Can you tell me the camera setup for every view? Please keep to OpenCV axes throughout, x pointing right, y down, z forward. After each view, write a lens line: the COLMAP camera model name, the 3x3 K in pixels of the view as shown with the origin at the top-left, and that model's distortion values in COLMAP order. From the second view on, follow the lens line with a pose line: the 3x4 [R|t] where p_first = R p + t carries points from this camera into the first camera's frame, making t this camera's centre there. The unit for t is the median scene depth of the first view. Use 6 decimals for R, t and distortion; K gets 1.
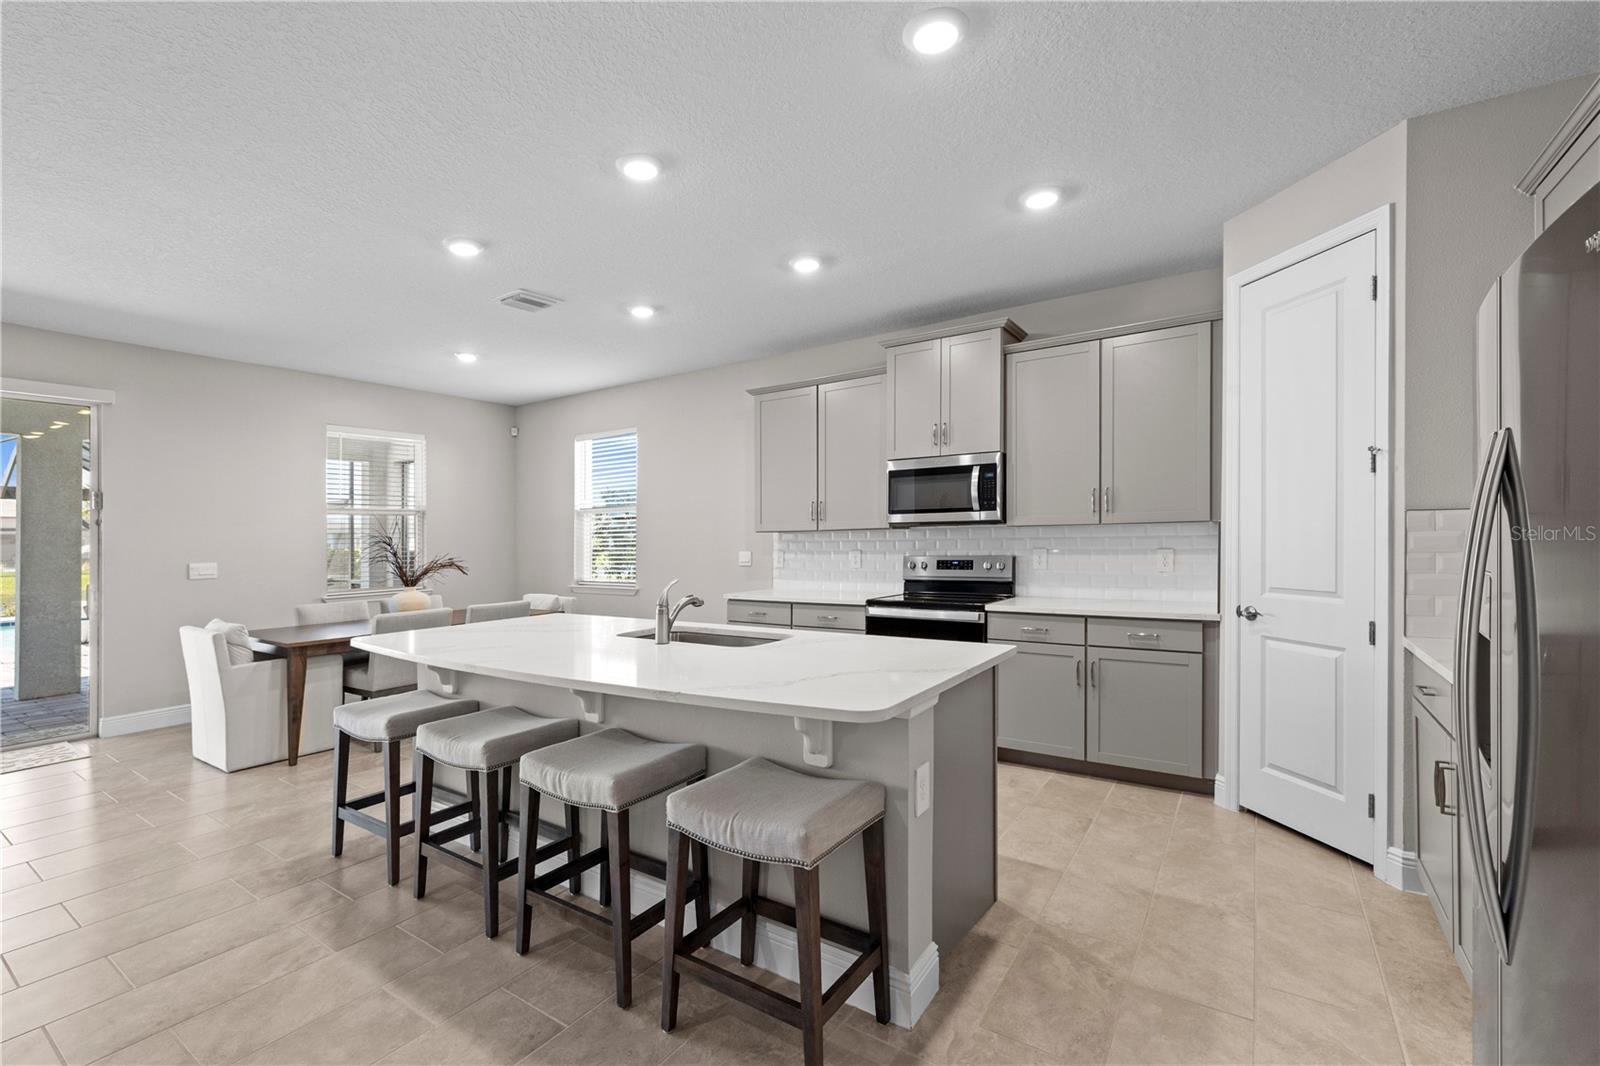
lens RADIAL K [[672.8, 0, 784.5], [0, 672.8, 550.8], [0, 0, 1]] dist [-0.004227, 0.001765]
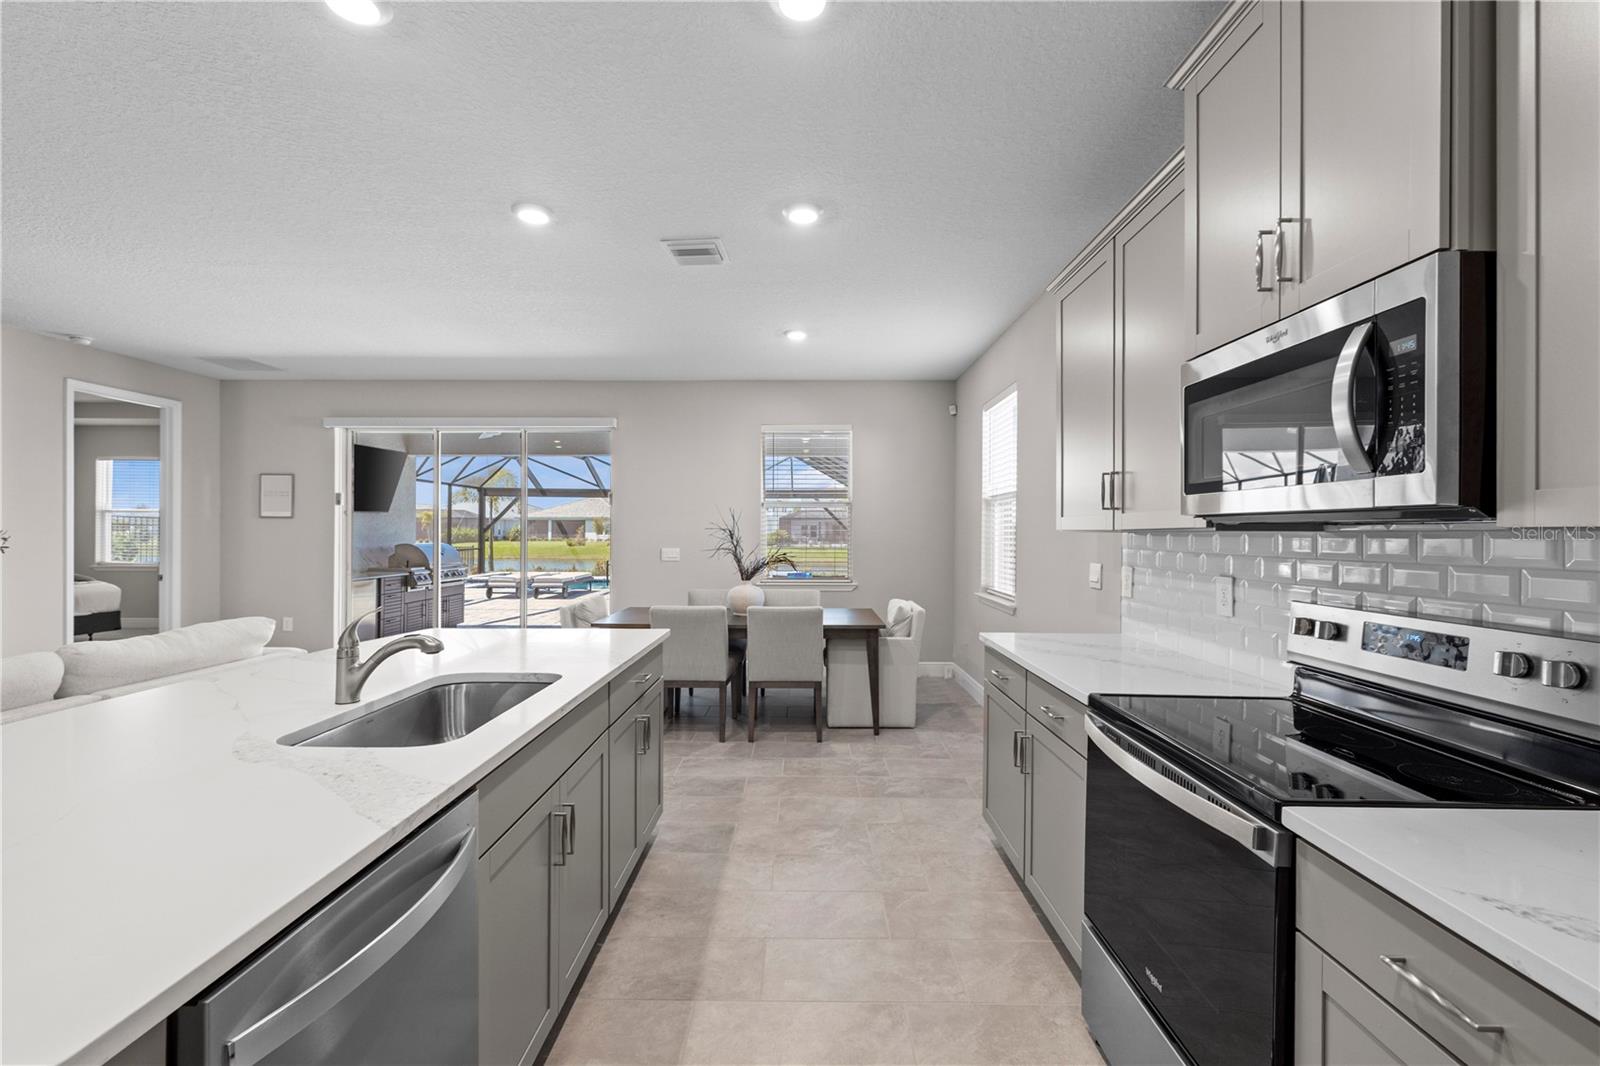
lens RADIAL K [[672.8, 0, 800.2], [0, 672.8, 534.0], [0, 0, 1]] dist [-0.004227, 0.001765]
pose [[0.546217, 0.019482, -0.837417, 0.376124], [-0.026046, 0.999641, 0.006267, -0.028161], [0.837239, 0.018389, 0.546529, 0.610955]]
